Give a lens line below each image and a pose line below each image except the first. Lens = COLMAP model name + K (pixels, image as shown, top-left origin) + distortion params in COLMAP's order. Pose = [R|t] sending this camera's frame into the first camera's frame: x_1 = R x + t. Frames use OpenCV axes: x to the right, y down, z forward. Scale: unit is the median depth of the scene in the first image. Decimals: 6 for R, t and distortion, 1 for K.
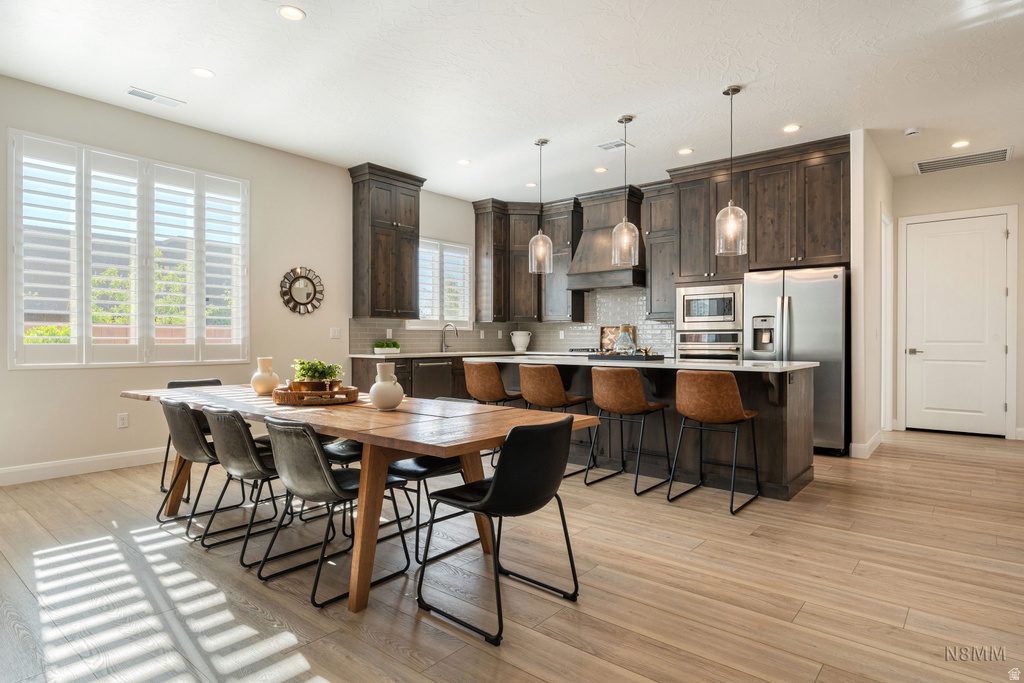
lens RADIAL K [[562.1, 0, 512.0], [0, 562.1, 341.5], [0, 0, 1]] dist [-0.001942, 0.000270]
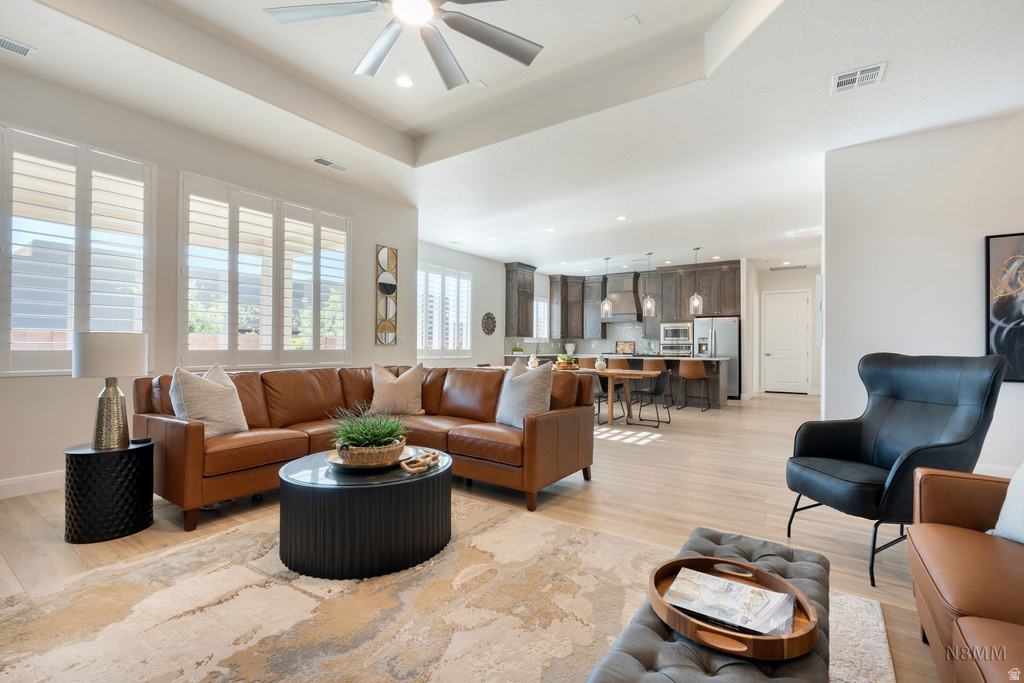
lens RADIAL K [[449.2, 0, 512.0], [0, 449.2, 341.5], [0, 0, 1]] dist [0.000115, -0.000078]
pose [[0.996203, 0.007208, 0.086756, -0.401351], [-0.005618, 0.999812, -0.018550, 0.005211], [-0.086874, 0.017992, 0.996057, -0.614061]]
